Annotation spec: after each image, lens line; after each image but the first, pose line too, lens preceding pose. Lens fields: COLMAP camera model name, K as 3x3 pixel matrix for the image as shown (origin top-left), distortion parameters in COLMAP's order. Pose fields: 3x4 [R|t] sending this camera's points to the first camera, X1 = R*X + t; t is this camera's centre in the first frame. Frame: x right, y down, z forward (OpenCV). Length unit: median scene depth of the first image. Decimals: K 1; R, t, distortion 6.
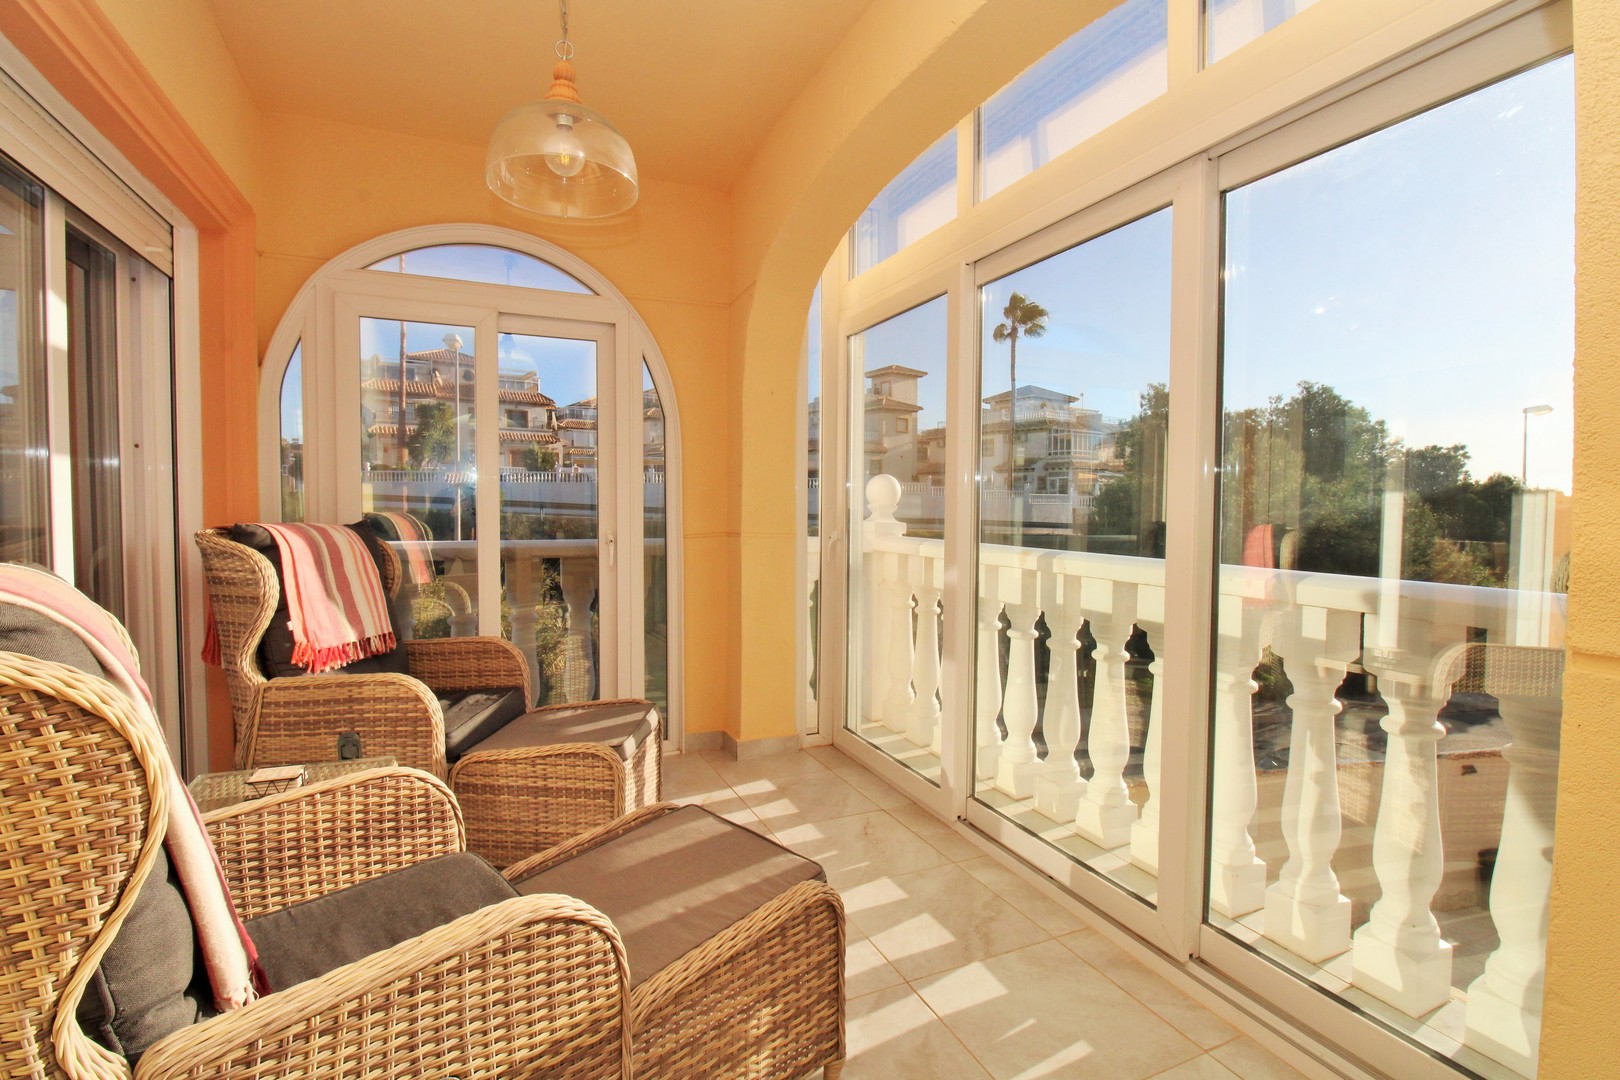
lens RADIAL K [[745.4, 0, 813.0], [0, 745.4, 527.7], [0, 0, 1]] dist [0.001852, -0.013369]
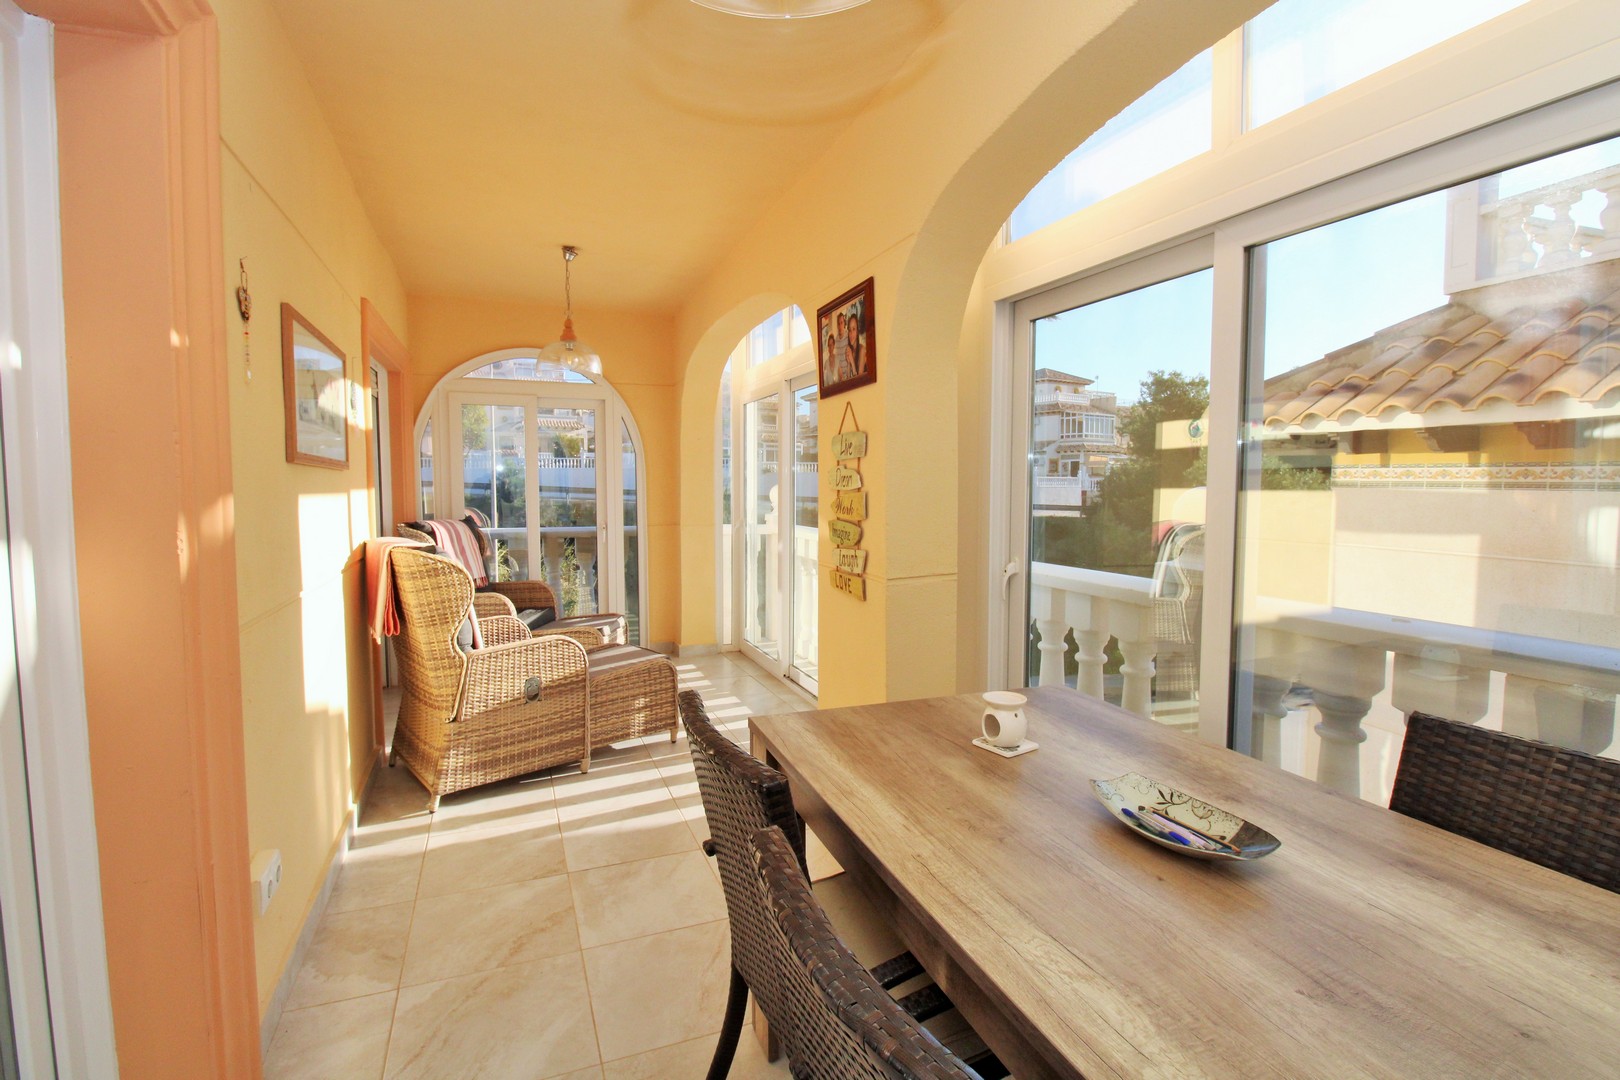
lens RADIAL K [[745.4, 0, 813.0], [0, 745.4, 527.7], [0, 0, 1]] dist [0.001852, -0.013369]
pose [[0.999465, -0.001562, -0.032677, 0.250957], [0.002369, 0.999693, 0.024658, -0.022328], [0.032628, -0.024722, 0.999162, -0.657678]]
